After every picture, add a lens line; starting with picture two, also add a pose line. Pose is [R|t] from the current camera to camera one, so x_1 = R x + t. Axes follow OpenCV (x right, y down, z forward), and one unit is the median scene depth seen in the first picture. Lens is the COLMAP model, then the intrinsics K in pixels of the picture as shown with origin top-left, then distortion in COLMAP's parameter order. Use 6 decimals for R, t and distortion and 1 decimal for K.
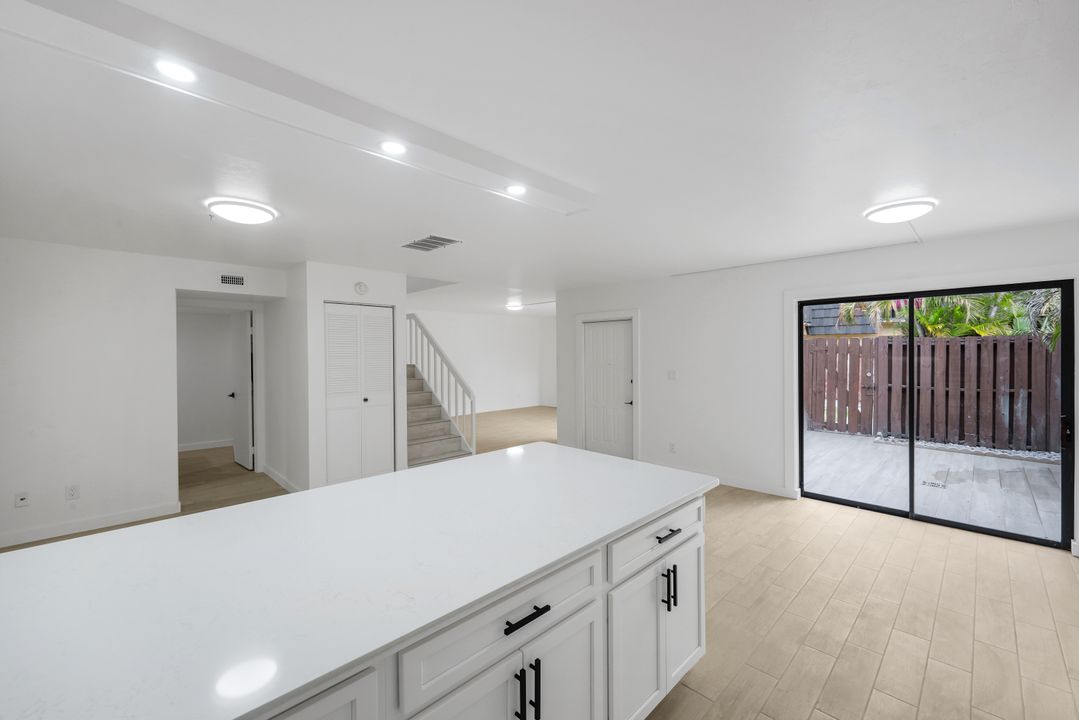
lens RADIAL K [[429.5, 0, 537.7], [0, 429.5, 357.0], [0, 0, 1]] dist [0.002276, 0.000264]
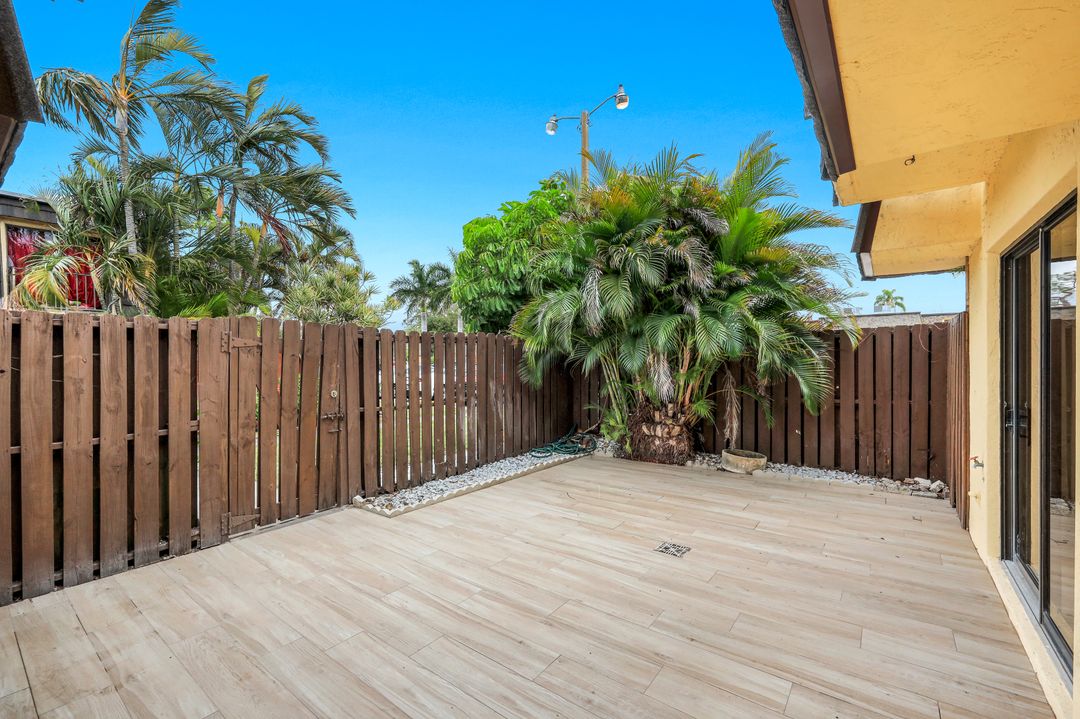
lens RADIAL K [[456.8, 0, 540.1], [0, 456.8, 359.2], [0, 0, 1]] dist [-0.000378, -0.000008]
pose [[-0.155512, 0.001887, 0.987832, 0.162460], [0.012298, 0.999924, 0.000026, 0.000459], [-0.987757, 0.012153, -0.155524, 0.791847]]
